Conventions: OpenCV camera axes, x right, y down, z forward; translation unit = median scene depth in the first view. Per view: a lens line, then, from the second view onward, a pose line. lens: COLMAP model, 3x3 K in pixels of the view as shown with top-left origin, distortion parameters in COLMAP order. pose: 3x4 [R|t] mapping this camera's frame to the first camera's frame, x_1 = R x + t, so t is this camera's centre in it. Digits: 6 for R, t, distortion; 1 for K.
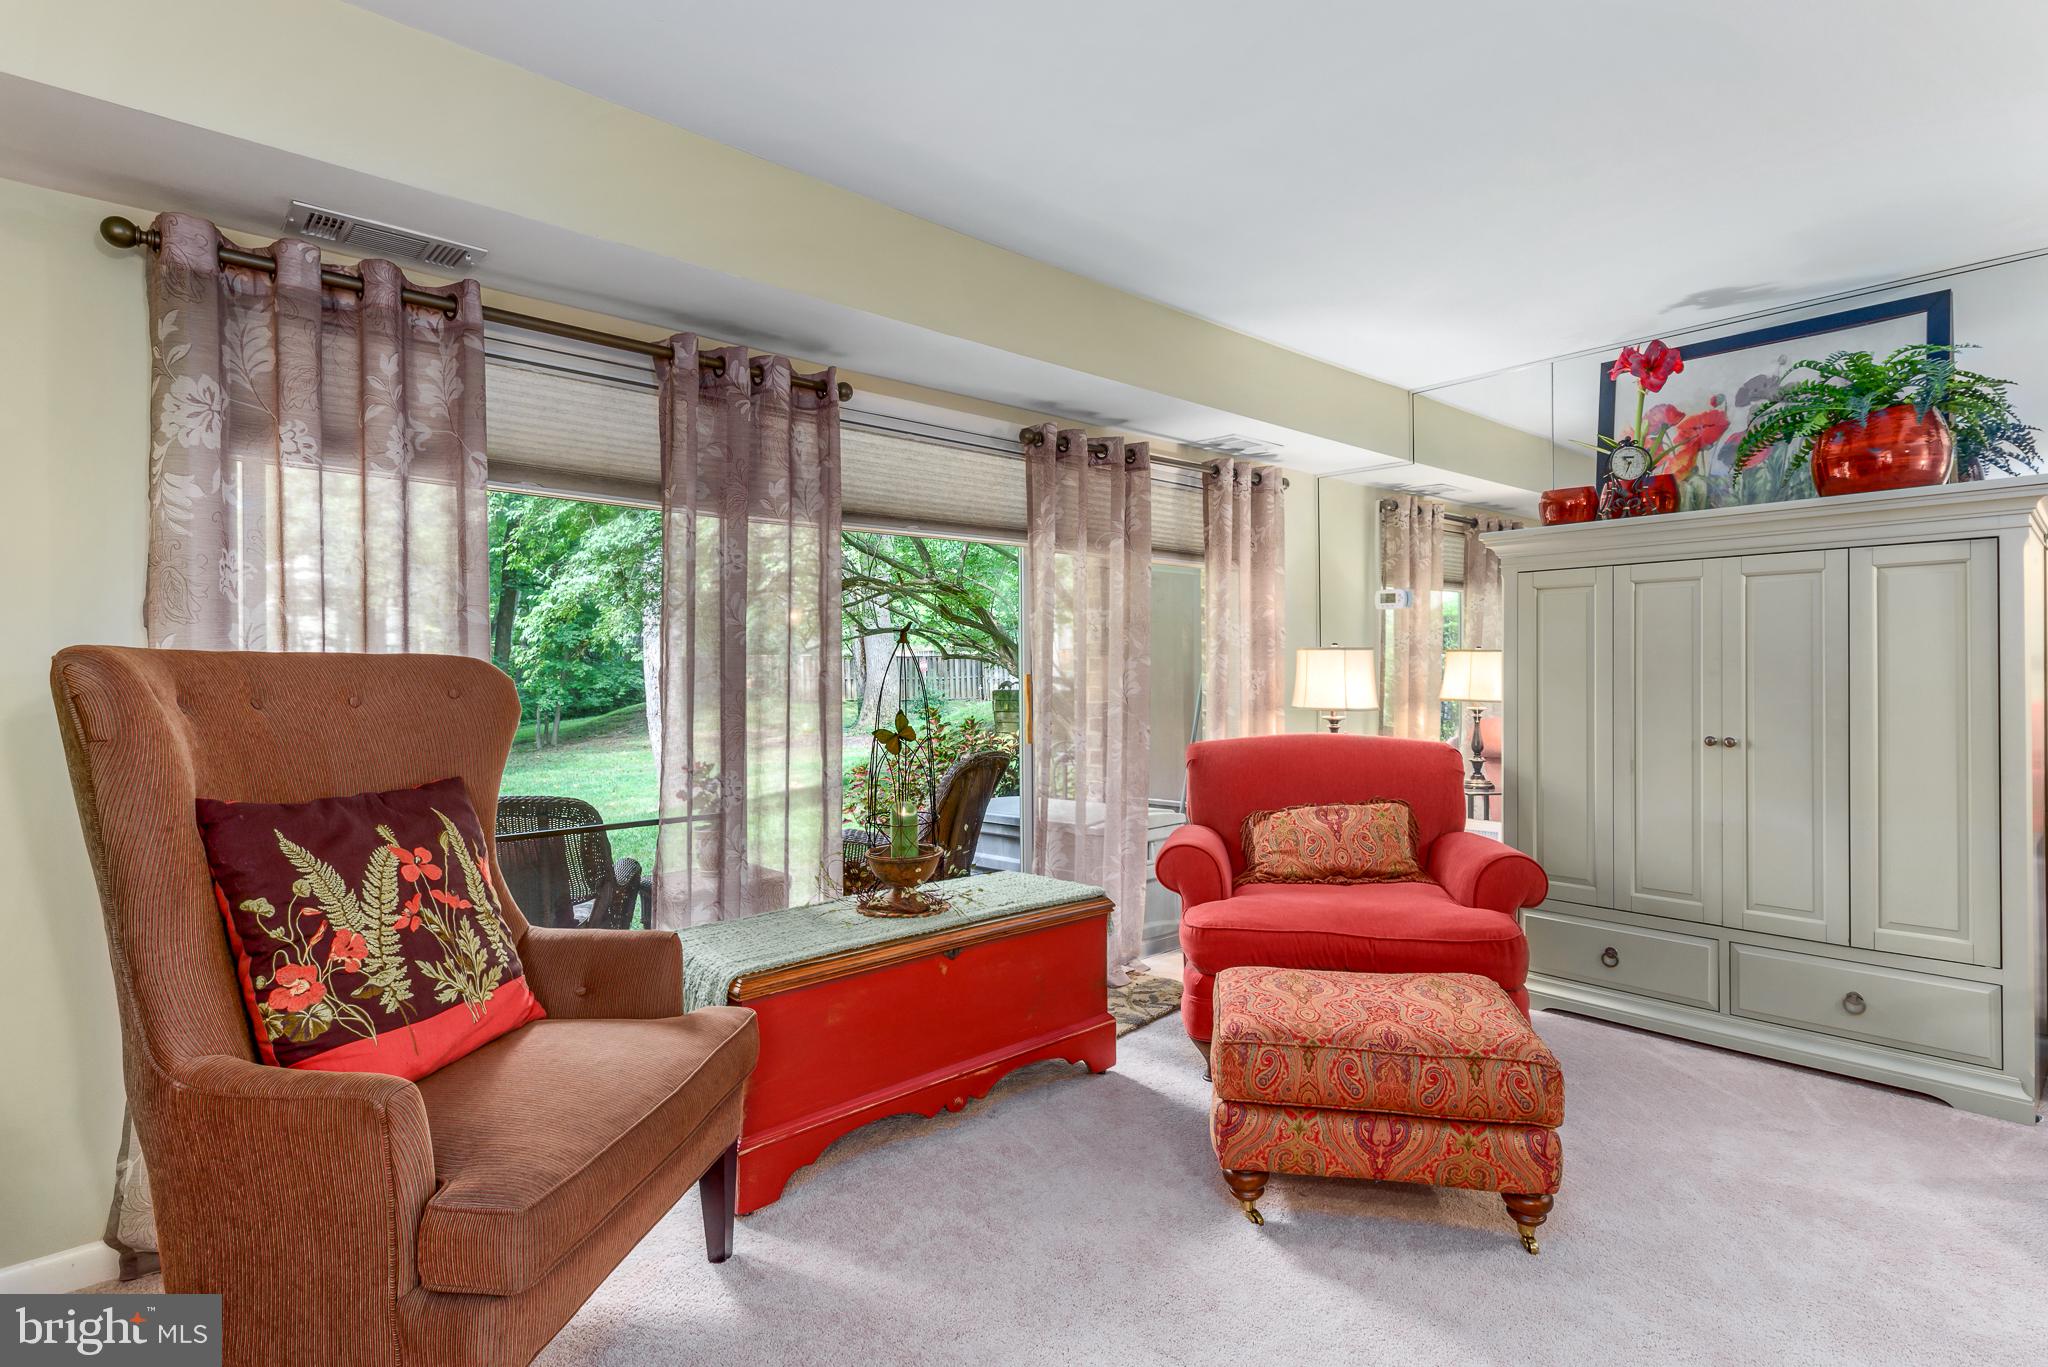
lens RADIAL K [[1011.7, 0, 1023.0], [0, 1011.7, 654.9], [0, 0, 1]] dist [0.001932, 0.000996]
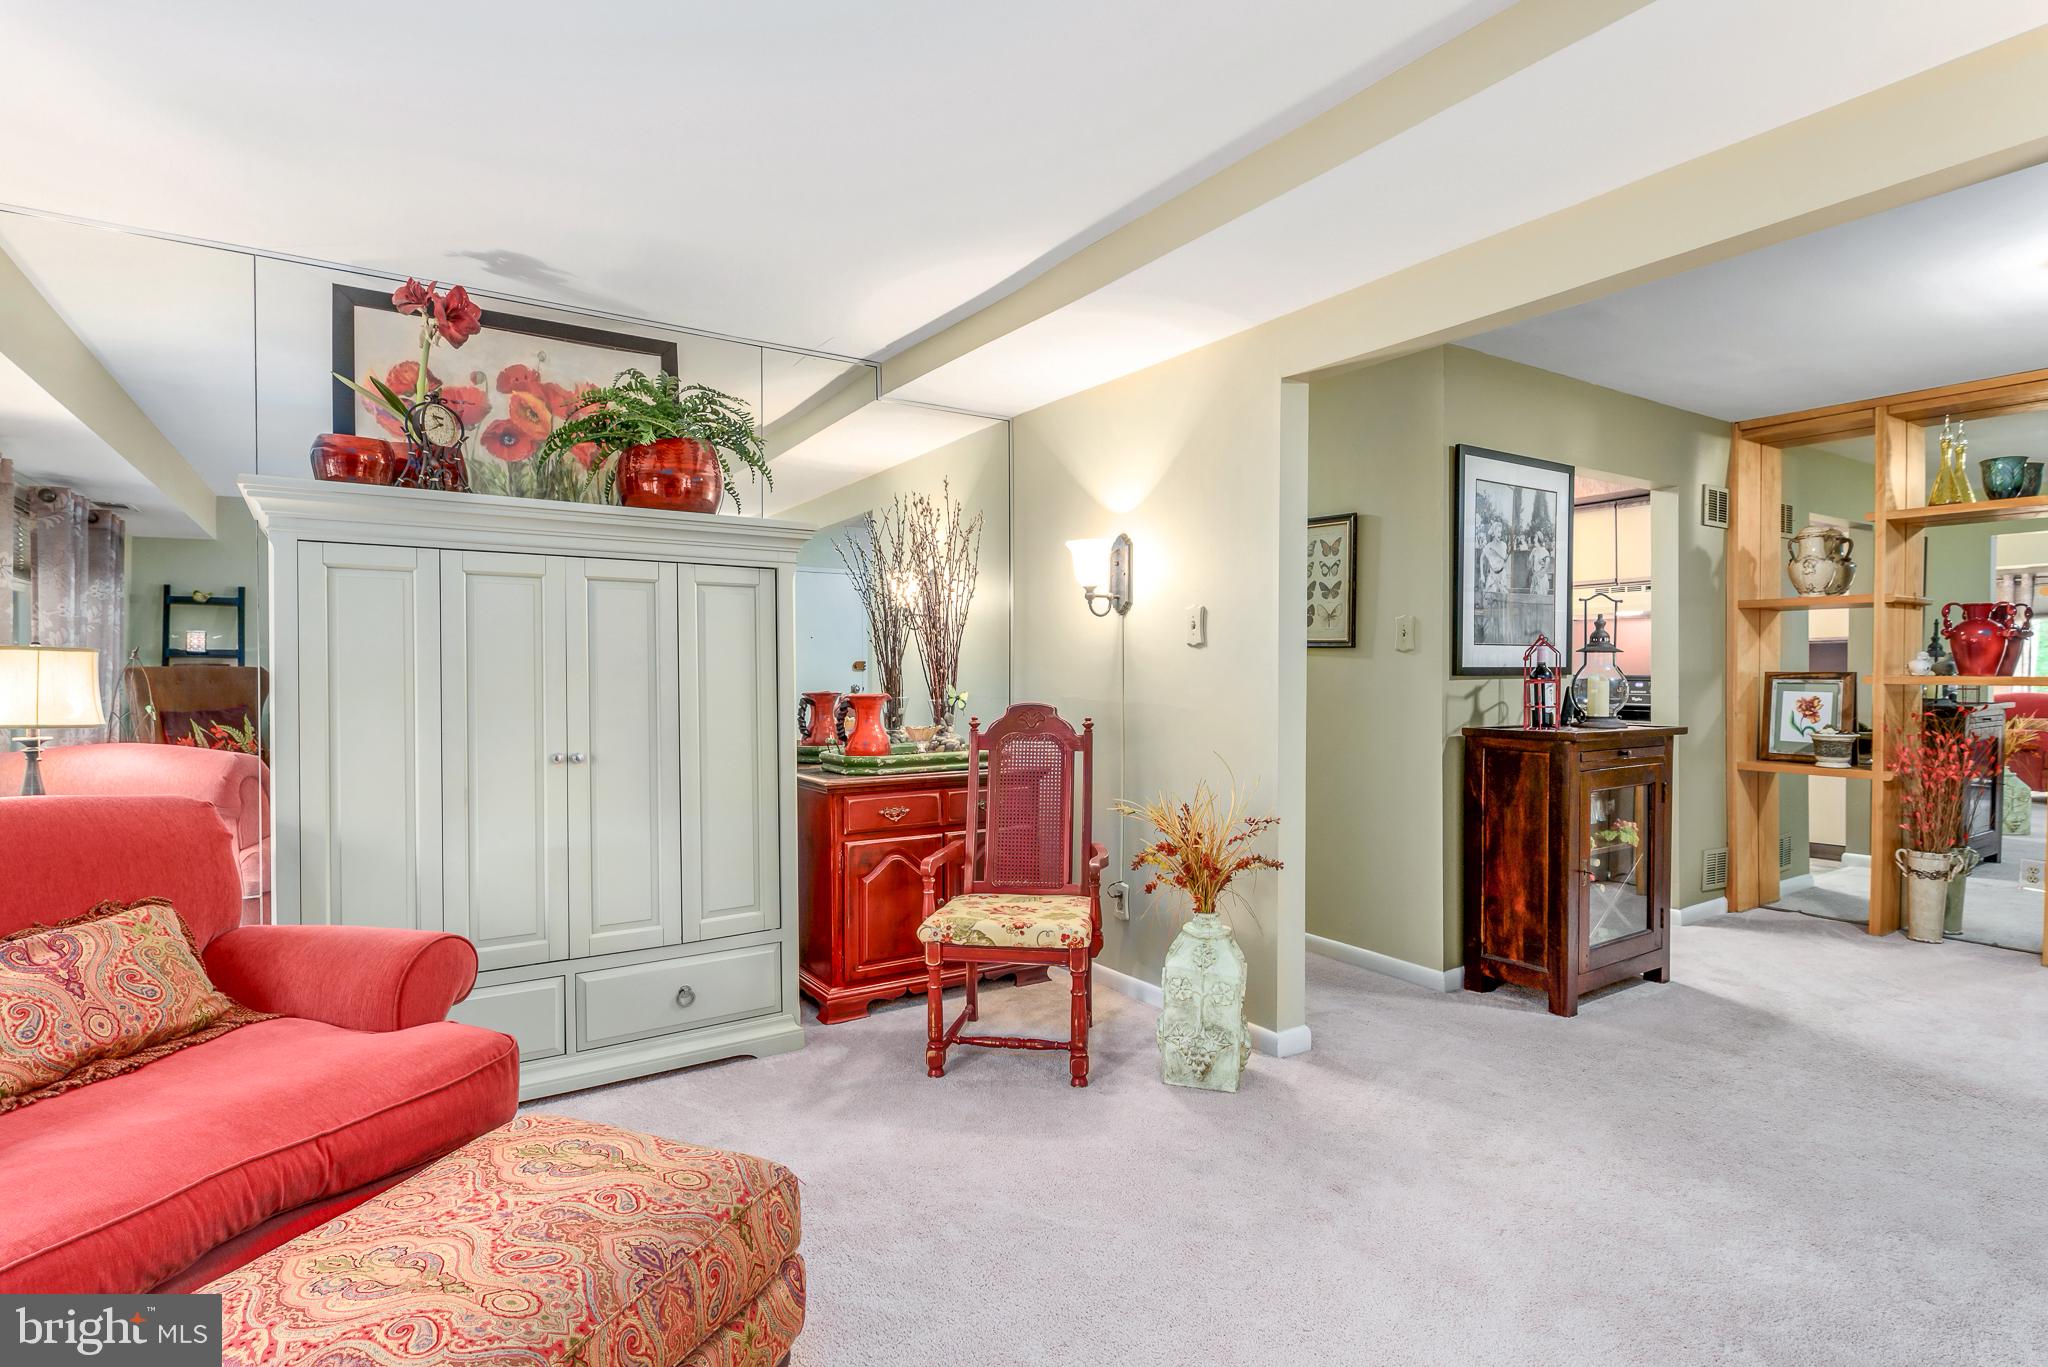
lens RADIAL K [[1016.3, 0, 1050.6], [0, 1016.3, 680.1], [0, 0, 1]] dist [-0.006353, -0.000765]
pose [[0.139026, -0.001019, 0.990288, -0.169187], [-0.014837, 0.999885, 0.003112, 0.006915], [-0.990178, -0.015126, 0.138995, 0.481408]]
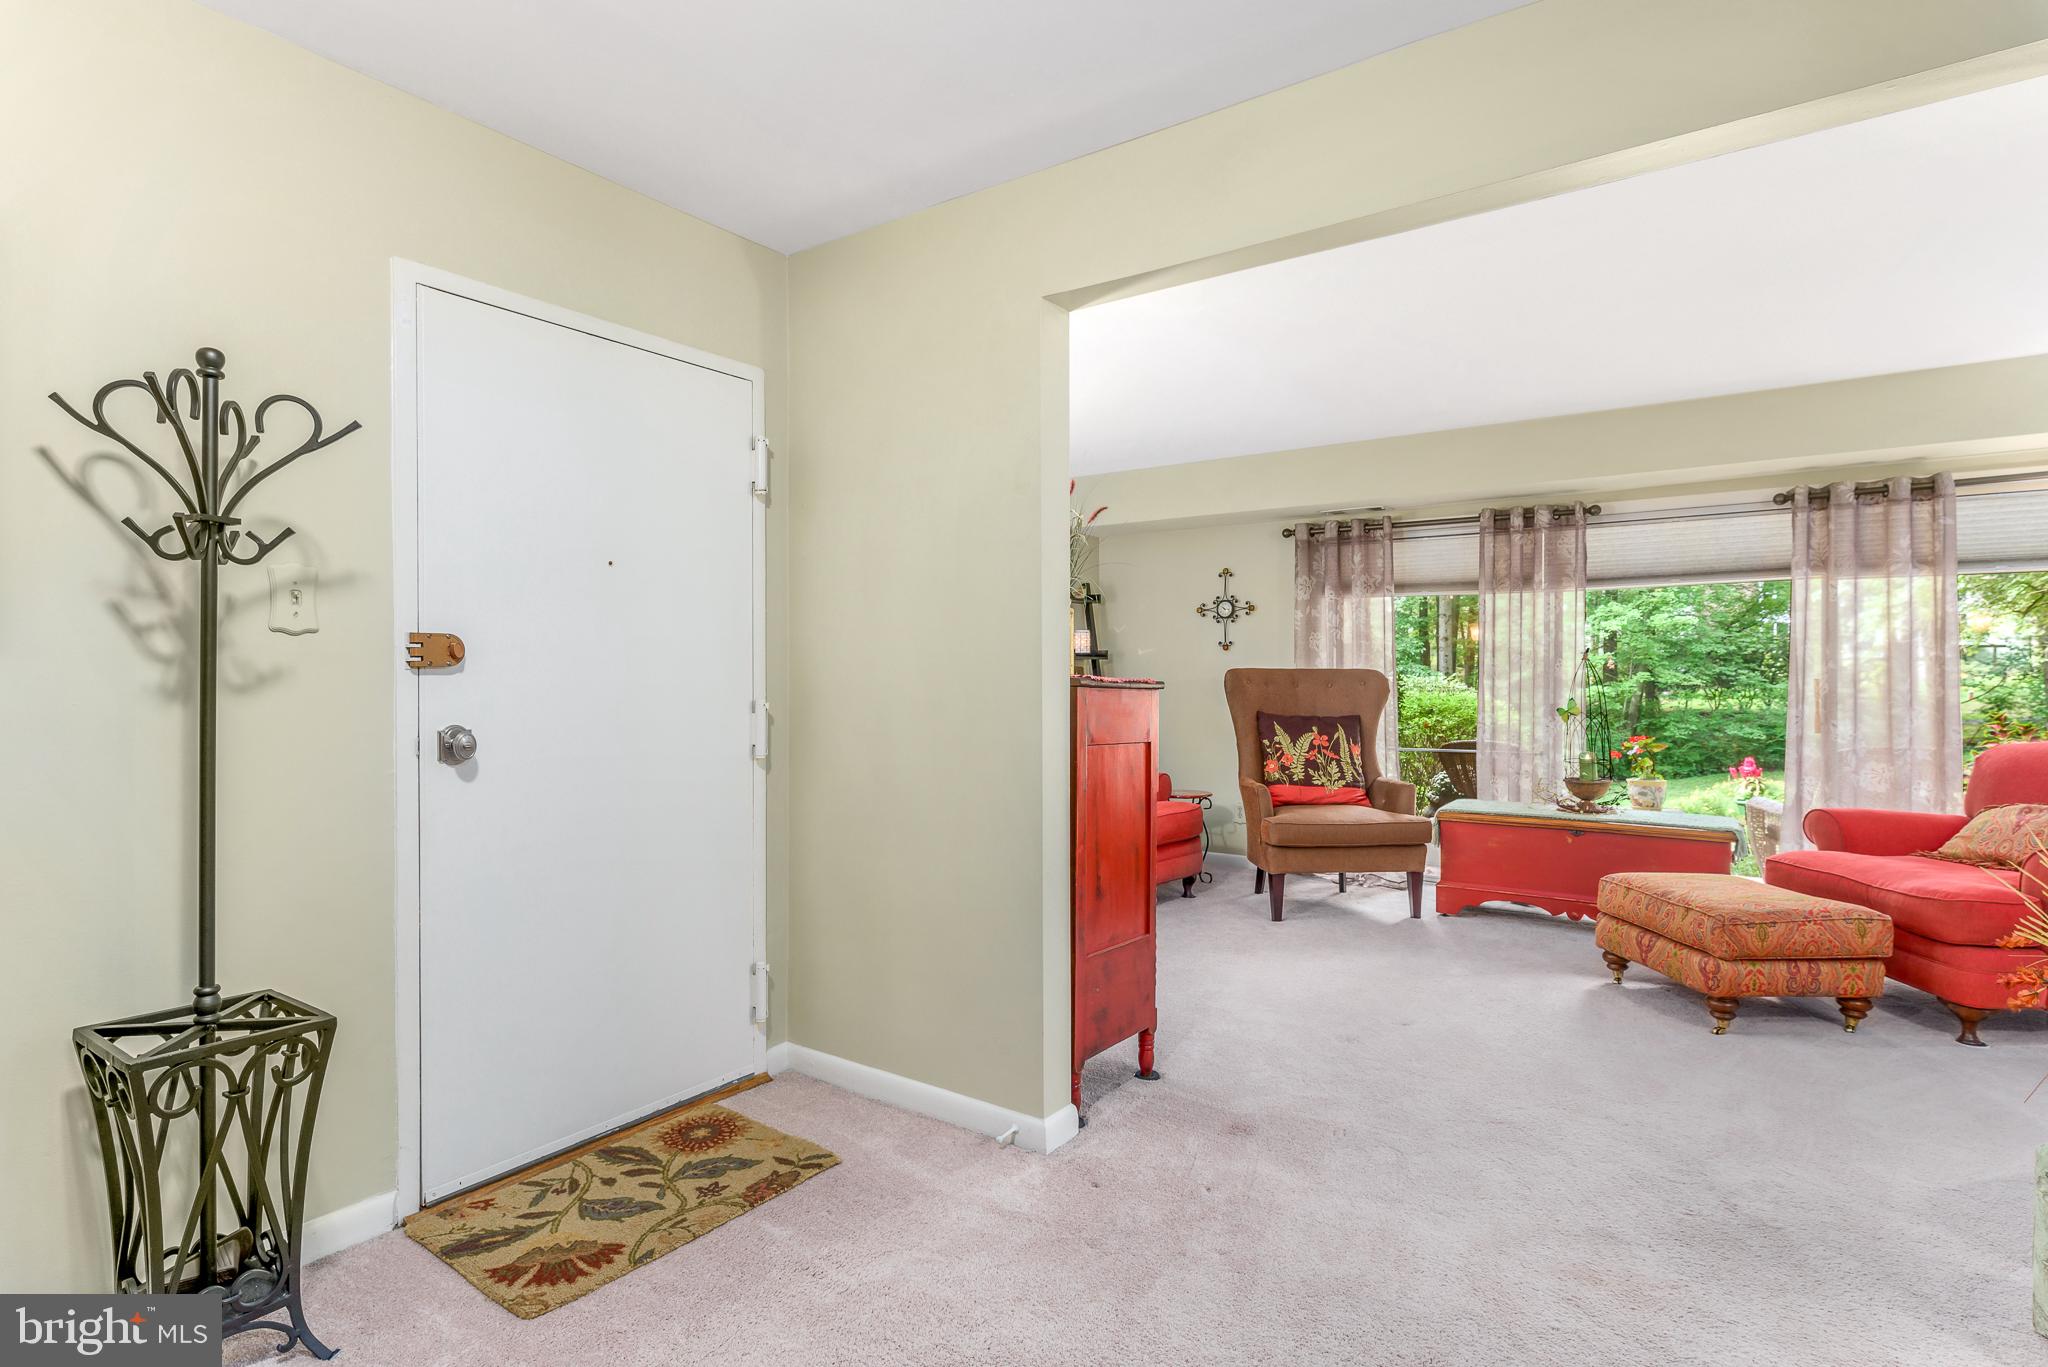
lens RADIAL K [[1024.7, 0, 1024.0], [0, 1024.7, 683.5], [0, 0, 1]] dist [-0.003469, -0.000013]
pose [[0.216421, 0.008941, -0.976259, 1.318380], [0.011825, 0.999861, 0.011778, -0.002862], [0.976228, -0.014093, 0.216285, -0.303745]]
